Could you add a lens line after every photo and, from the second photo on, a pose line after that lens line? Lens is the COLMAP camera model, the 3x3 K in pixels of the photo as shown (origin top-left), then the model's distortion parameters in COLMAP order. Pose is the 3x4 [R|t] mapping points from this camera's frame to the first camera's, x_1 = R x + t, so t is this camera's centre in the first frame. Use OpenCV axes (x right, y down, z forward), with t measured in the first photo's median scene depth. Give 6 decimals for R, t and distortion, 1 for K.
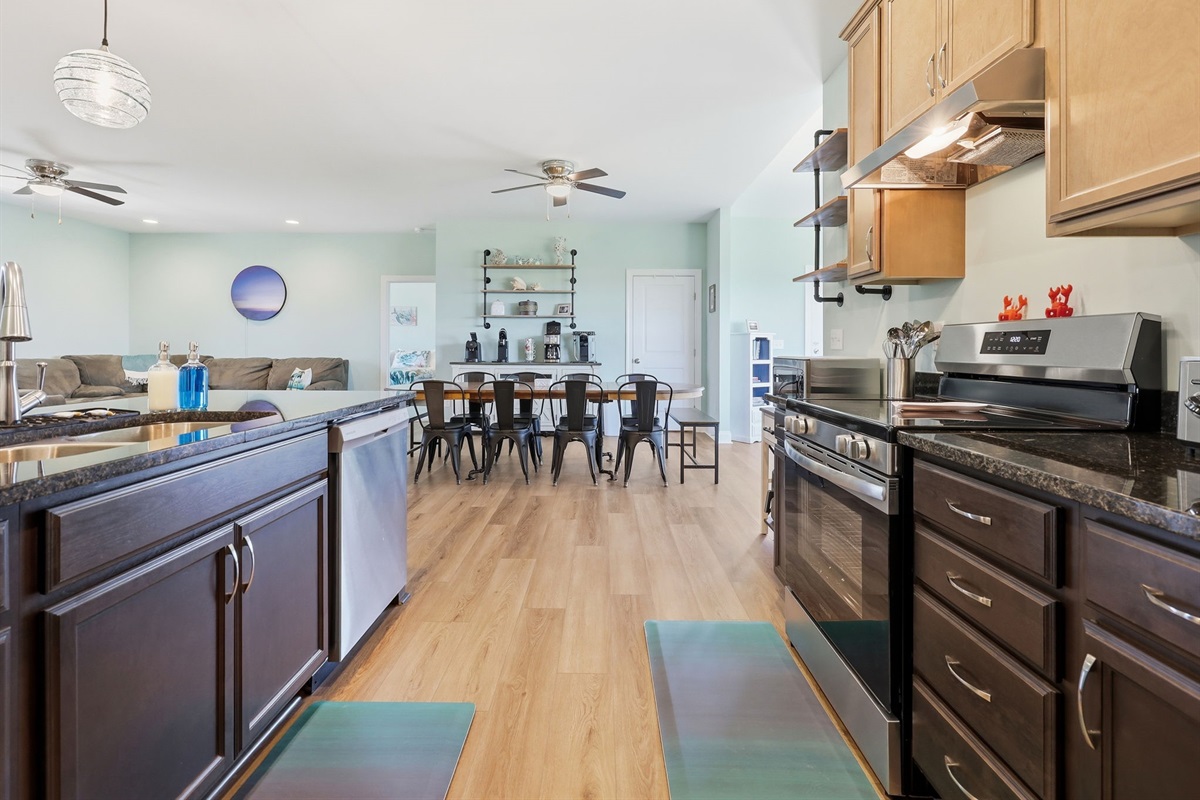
lens RADIAL K [[541.4, 0, 595.4], [0, 541.4, 343.4], [0, 0, 1]] dist [-0.001128, -0.000004]
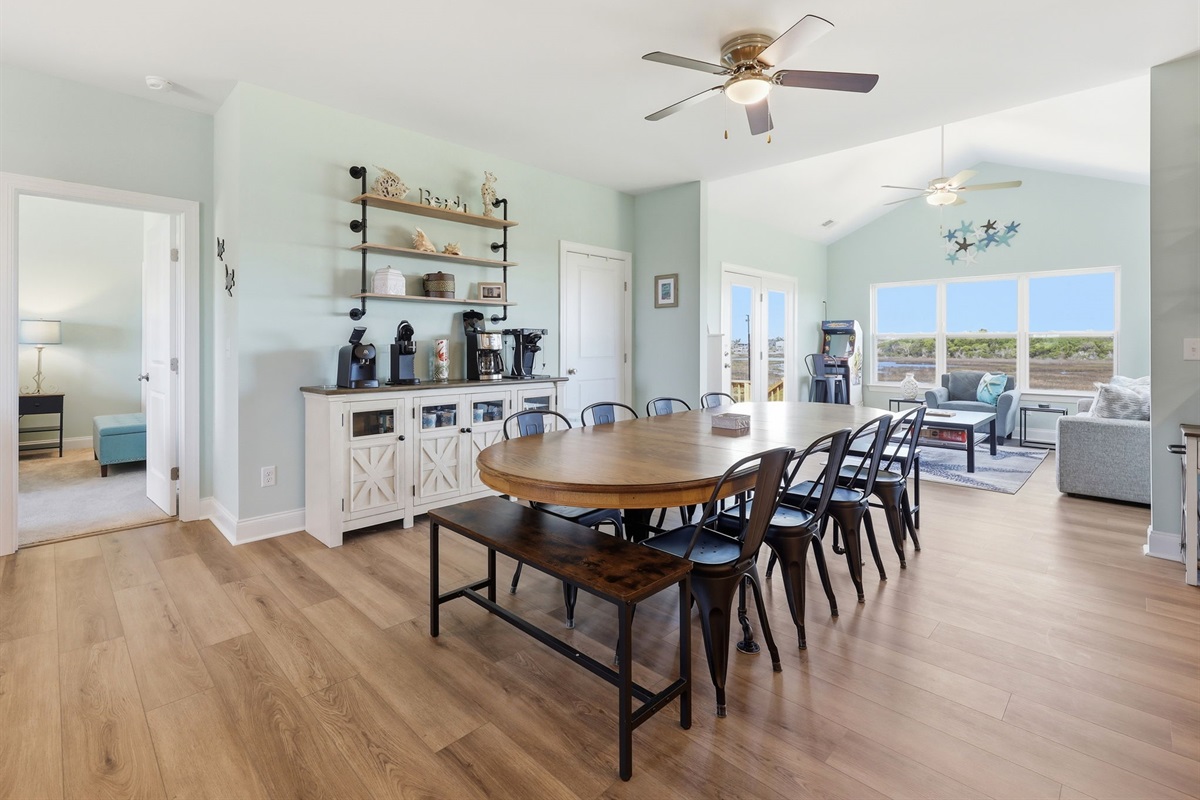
lens RADIAL K [[541.4, 0, 595.4], [0, 541.4, 343.4], [0, 0, 1]] dist [-0.001128, -0.000004]
pose [[0.699571, -0.002600, 0.714559, -0.800302], [-0.001134, 0.999988, 0.004749, -0.014829], [-0.714562, -0.004133, 0.699560, 0.934751]]
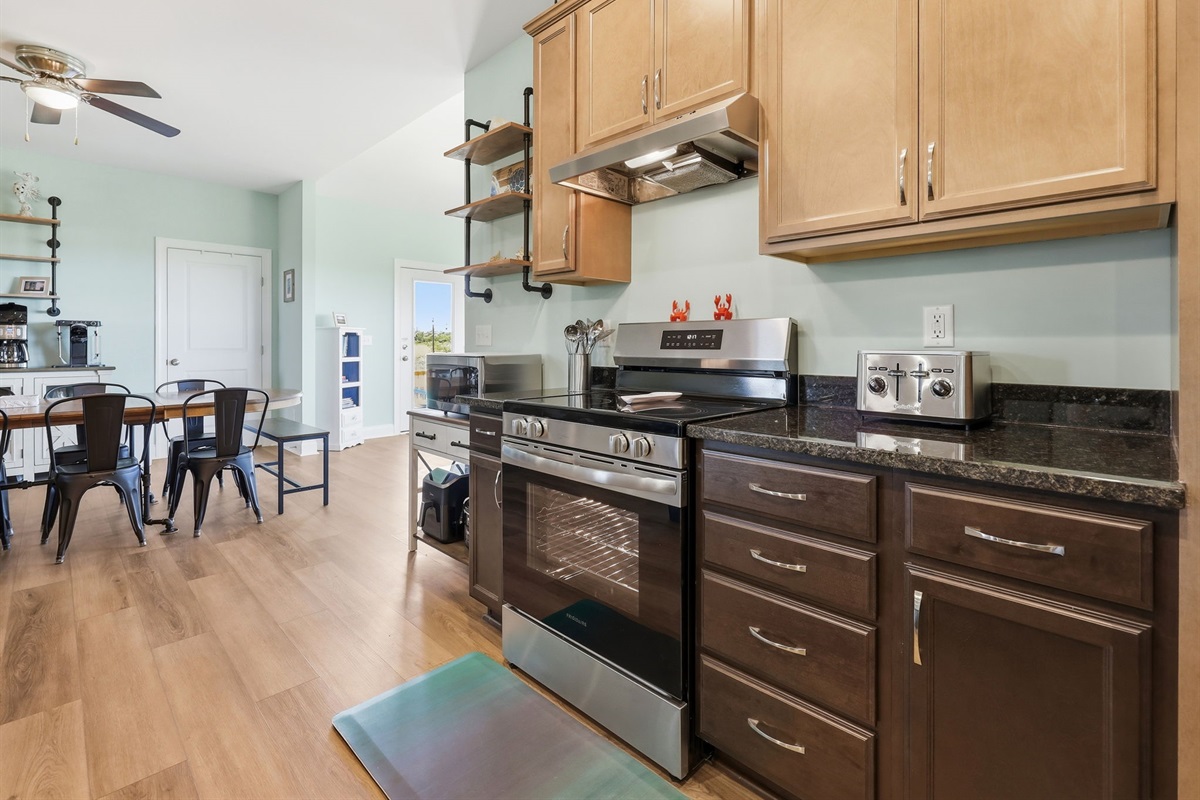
lens RADIAL K [[541.4, 0, 595.4], [0, 541.4, 343.4], [0, 0, 1]] dist [-0.001128, -0.000004]
pose [[0.702110, -0.002688, 0.712064, -0.091915], [-0.003036, 0.999972, 0.006769, -0.000246], [-0.712062, -0.006914, 0.702082, 0.121927]]
